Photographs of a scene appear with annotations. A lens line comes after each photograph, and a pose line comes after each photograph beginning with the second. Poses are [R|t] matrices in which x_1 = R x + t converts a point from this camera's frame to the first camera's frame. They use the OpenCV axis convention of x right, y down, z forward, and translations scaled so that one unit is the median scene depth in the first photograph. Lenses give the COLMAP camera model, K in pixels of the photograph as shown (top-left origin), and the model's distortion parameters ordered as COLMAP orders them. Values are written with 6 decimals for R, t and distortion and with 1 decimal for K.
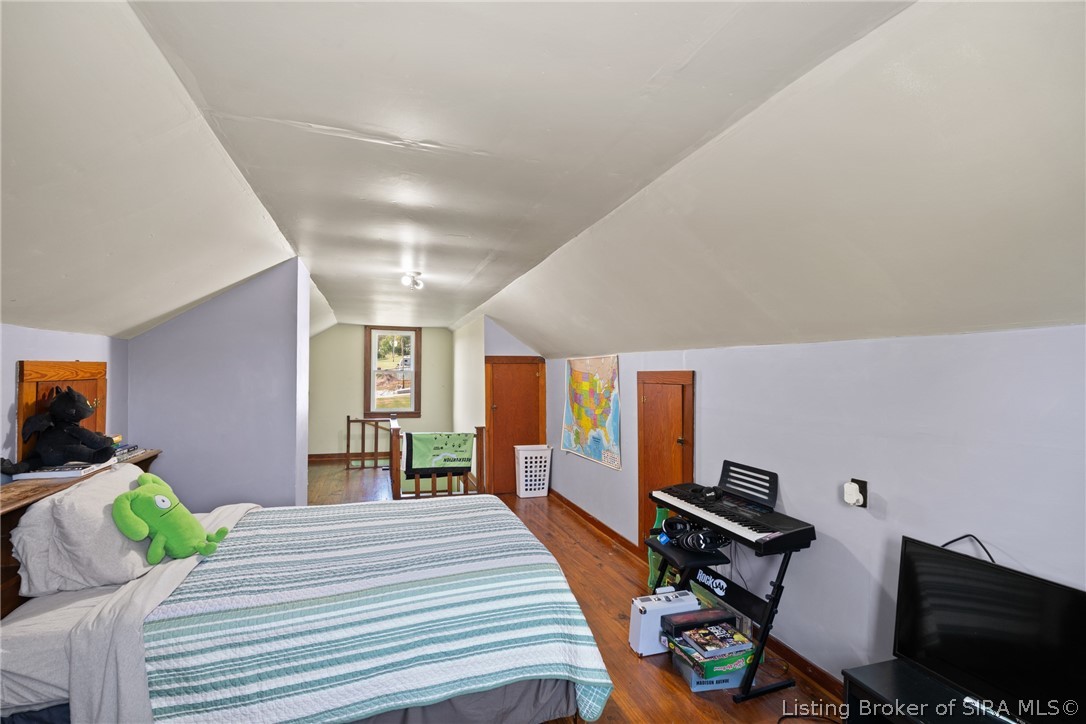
lens RADIAL K [[478.2, 0, 547.4], [0, 478.2, 368.0], [0, 0, 1]] dist [-0.005335, -0.000025]
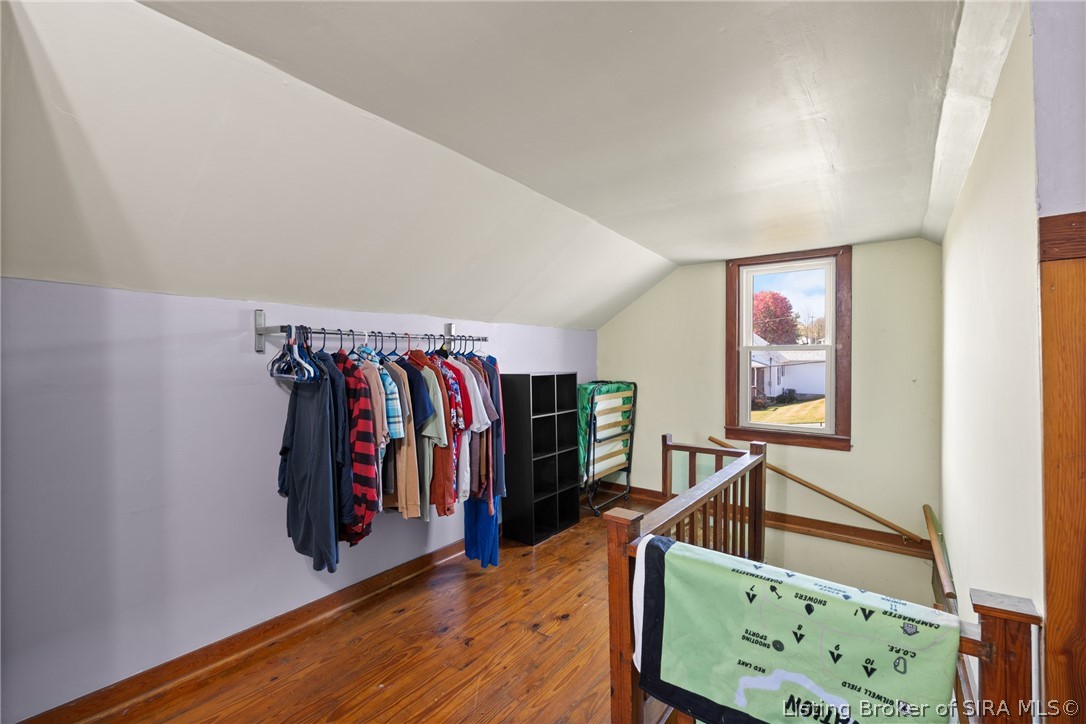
lens RADIAL K [[478.2, 0, 547.5], [0, 478.2, 364.3], [0, 0, 1]] dist [-0.005335, -0.000025]
pose [[0.567004, -0.012604, -0.823619, -0.073285], [0.020640, 0.999786, -0.001091, 0.023499], [0.823456, -0.016381, 0.567143, 0.614952]]
